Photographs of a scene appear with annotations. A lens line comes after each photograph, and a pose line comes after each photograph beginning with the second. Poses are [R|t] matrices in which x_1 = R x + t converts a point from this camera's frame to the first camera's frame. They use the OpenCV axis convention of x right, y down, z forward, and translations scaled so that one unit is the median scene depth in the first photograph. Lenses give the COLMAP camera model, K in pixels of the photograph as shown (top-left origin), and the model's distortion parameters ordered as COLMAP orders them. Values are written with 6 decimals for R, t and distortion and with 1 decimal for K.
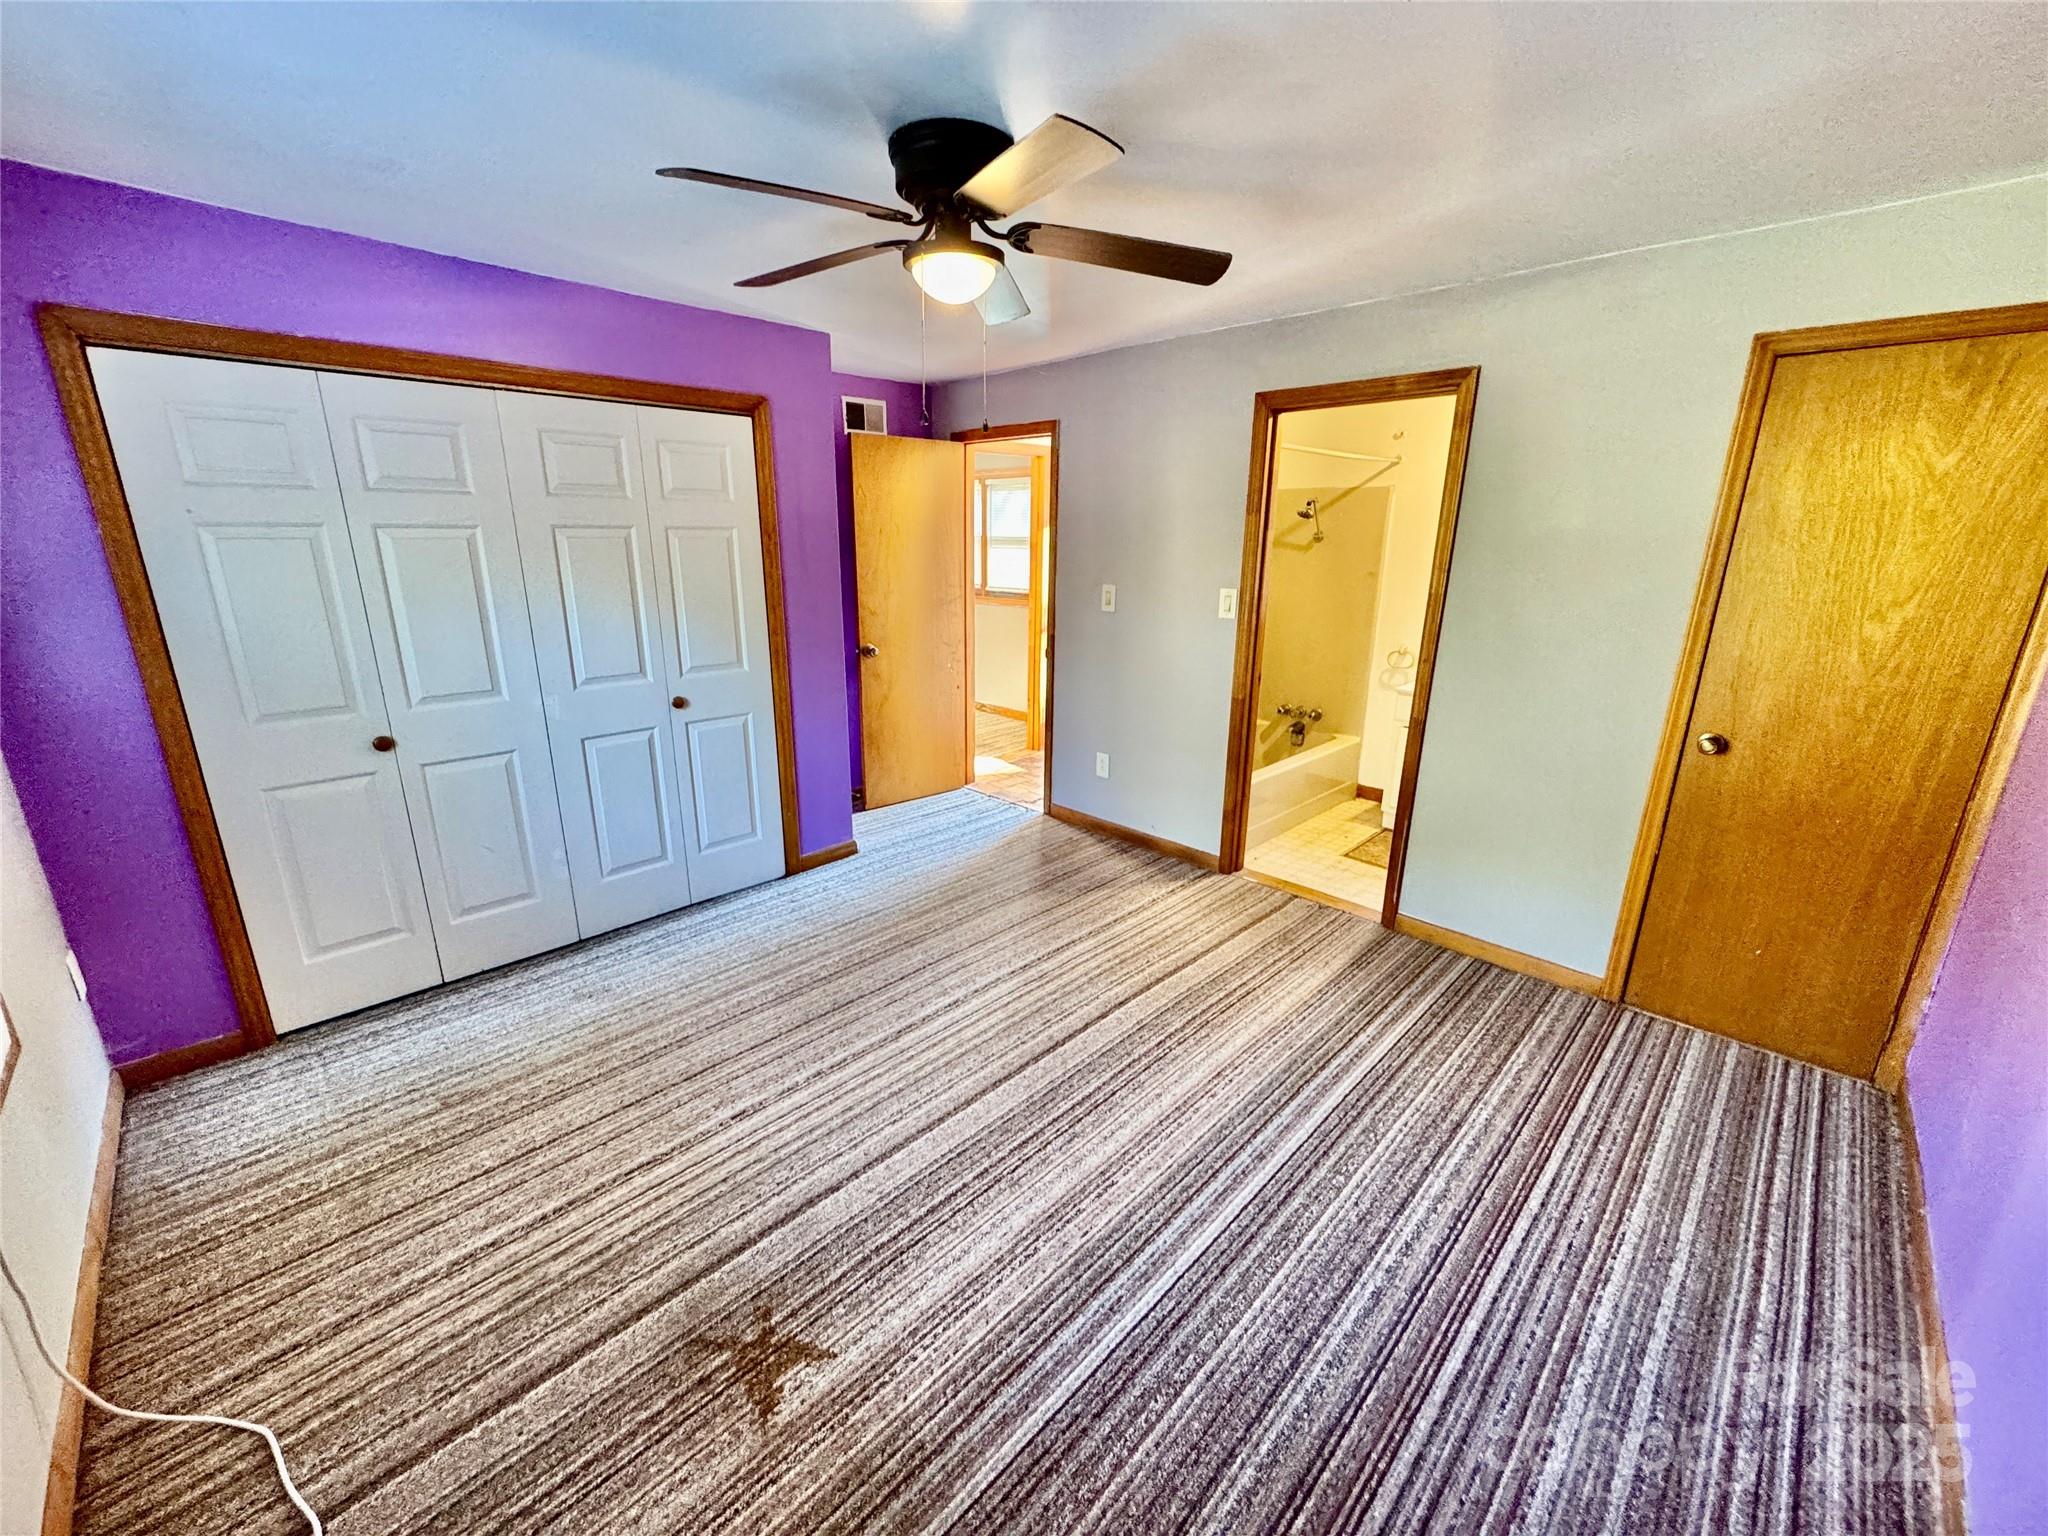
lens RADIAL K [[814.2, 0, 1020.3], [0, 814.2, 763.9], [0, 0, 1]] dist [-0.003416, -0.000246]
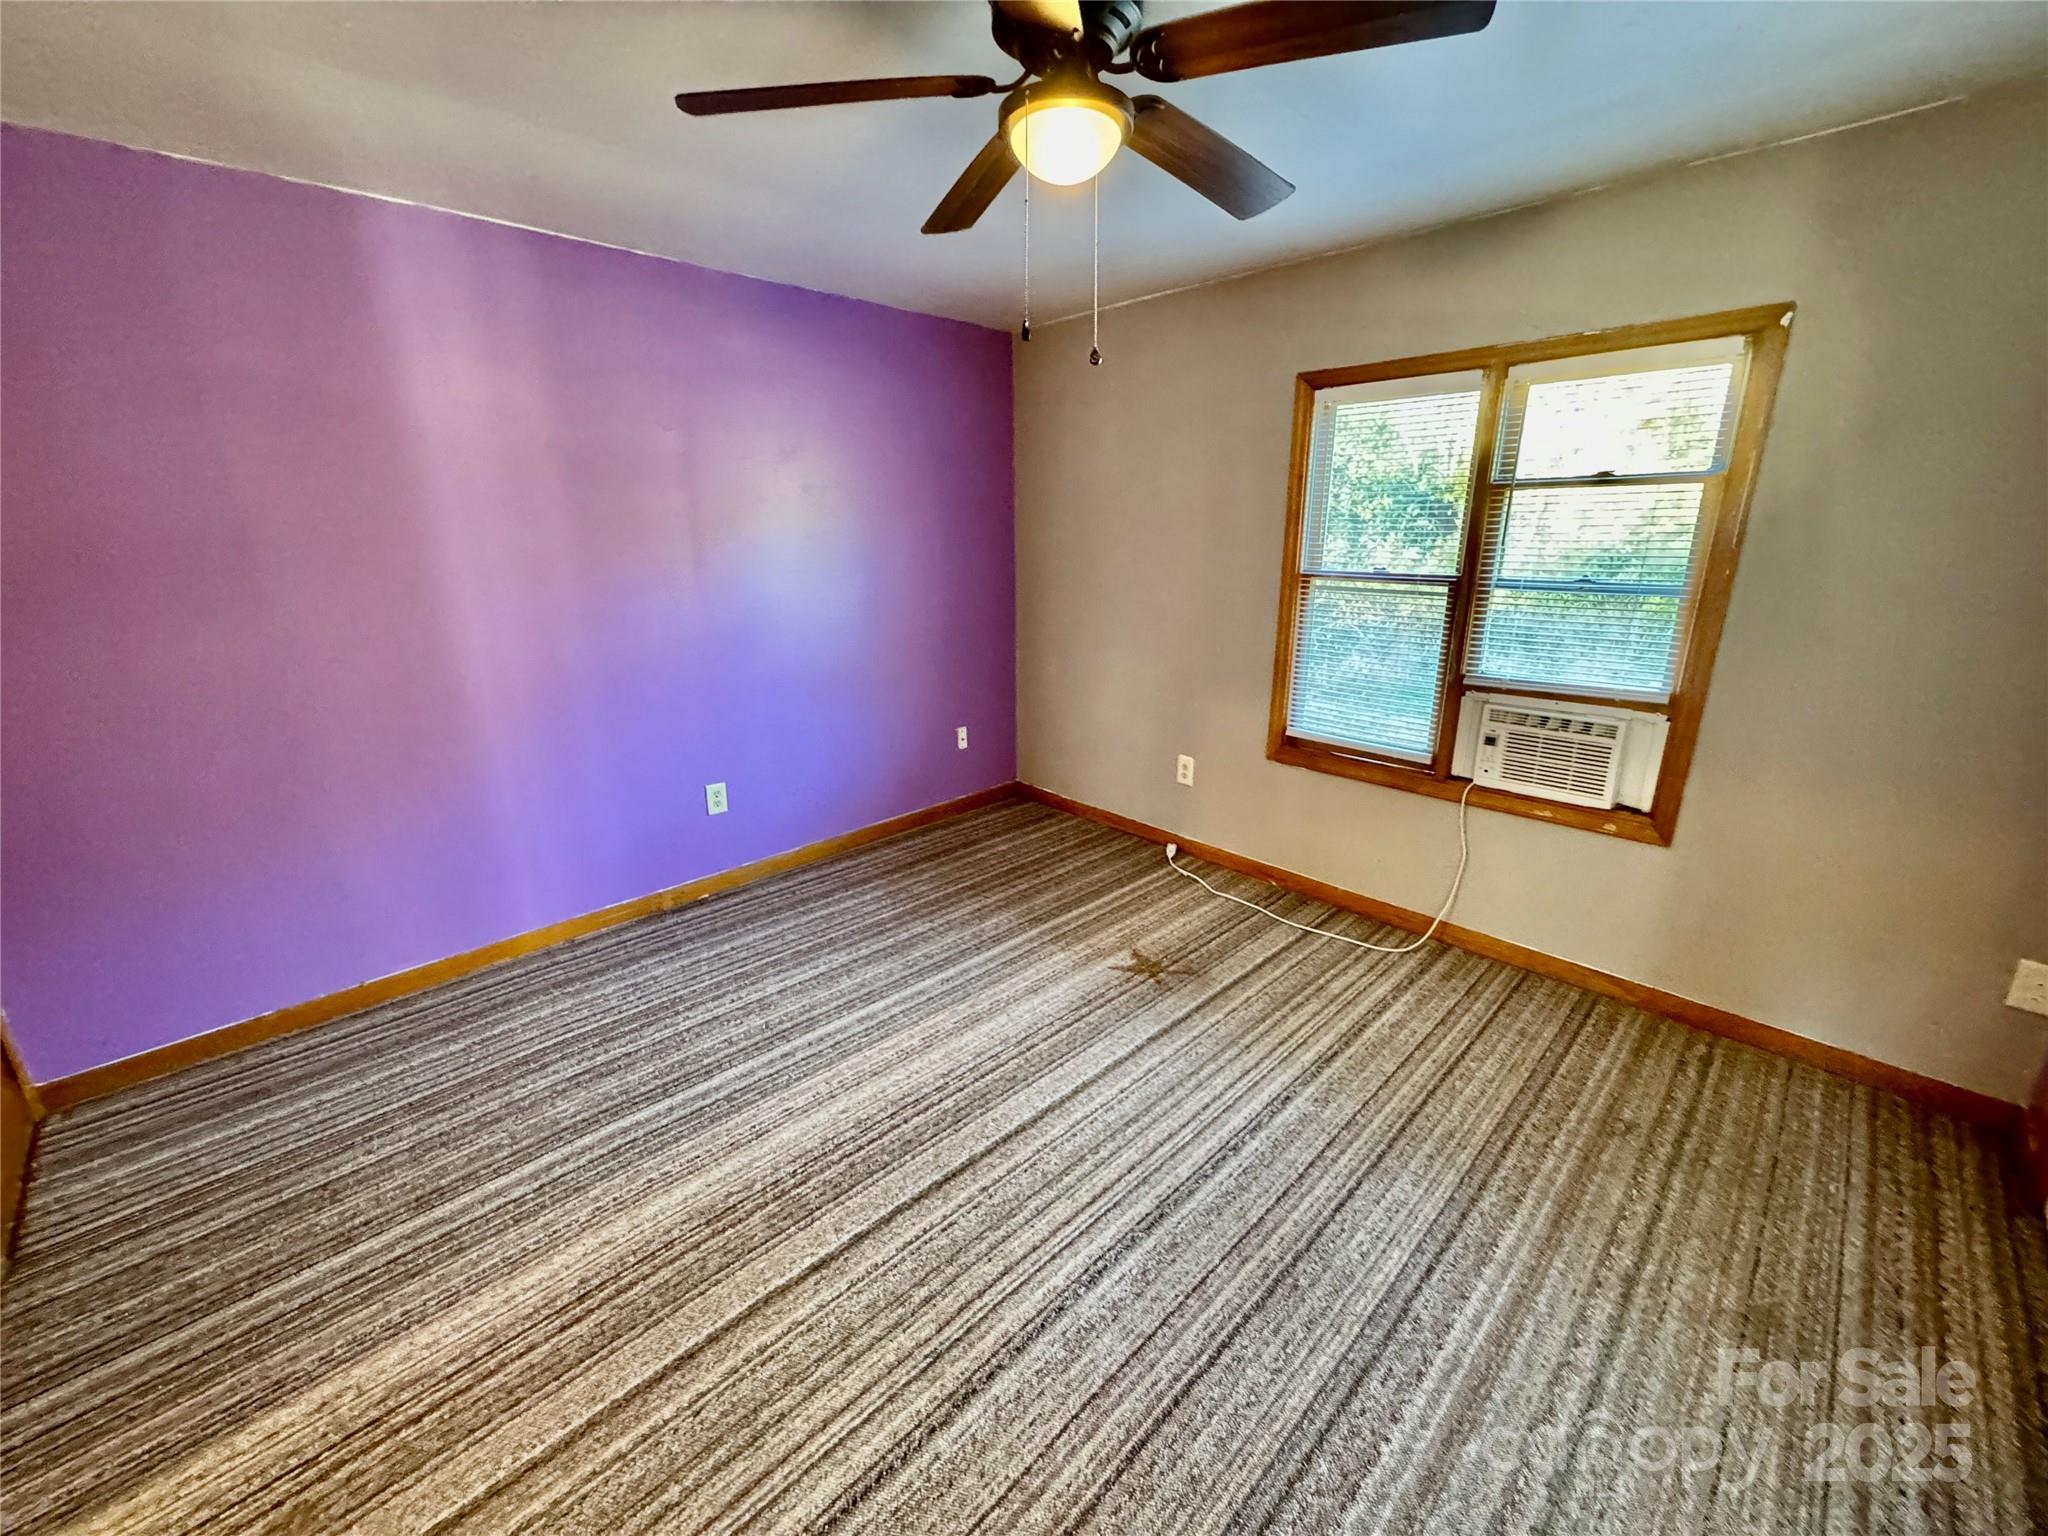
lens RADIAL K [[814.2, 0, 1024.6], [0, 814.2, 763.6], [0, 0, 1]] dist [-0.003416, -0.000246]
pose [[-0.999924, -0.003990, 0.011626, -0.044696], [0.002855, 0.844590, 0.535407, -0.433982], [-0.011955, 0.535399, -0.844514, 1.626832]]
